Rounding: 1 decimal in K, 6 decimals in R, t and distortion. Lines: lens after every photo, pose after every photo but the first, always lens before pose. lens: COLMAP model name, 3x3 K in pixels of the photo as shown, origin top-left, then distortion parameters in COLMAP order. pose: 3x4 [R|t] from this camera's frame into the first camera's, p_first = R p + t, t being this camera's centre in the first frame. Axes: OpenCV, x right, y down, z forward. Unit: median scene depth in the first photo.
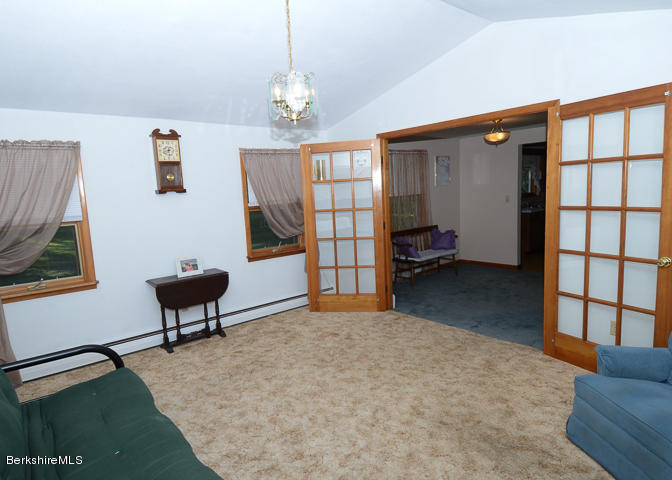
lens RADIAL K [[411.4, 0, 336.0], [0, 411.4, 240.0], [0, 0, 1]] dist [0.026962, -0.000412]
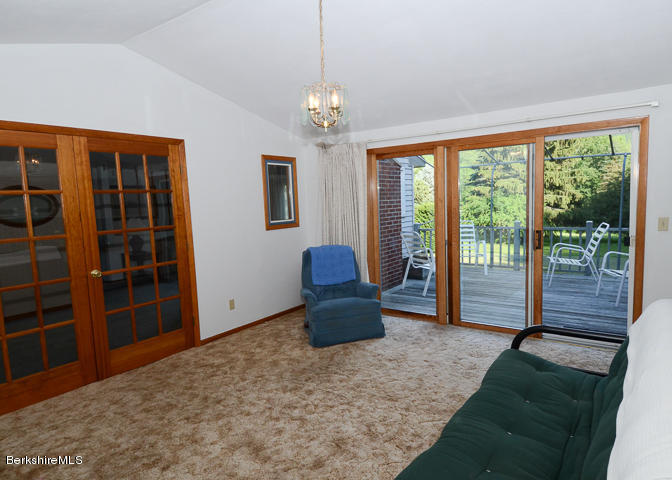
lens RADIAL K [[411.4, 0, 336.0], [0, 411.4, 240.0], [0, 0, 1]] dist [0.026962, -0.000412]
pose [[-0.230953, -0.035967, 0.972300, -0.948530], [0.170770, 0.982305, 0.076901, -0.071679], [-0.957861, 0.183800, -0.220725, 1.050383]]
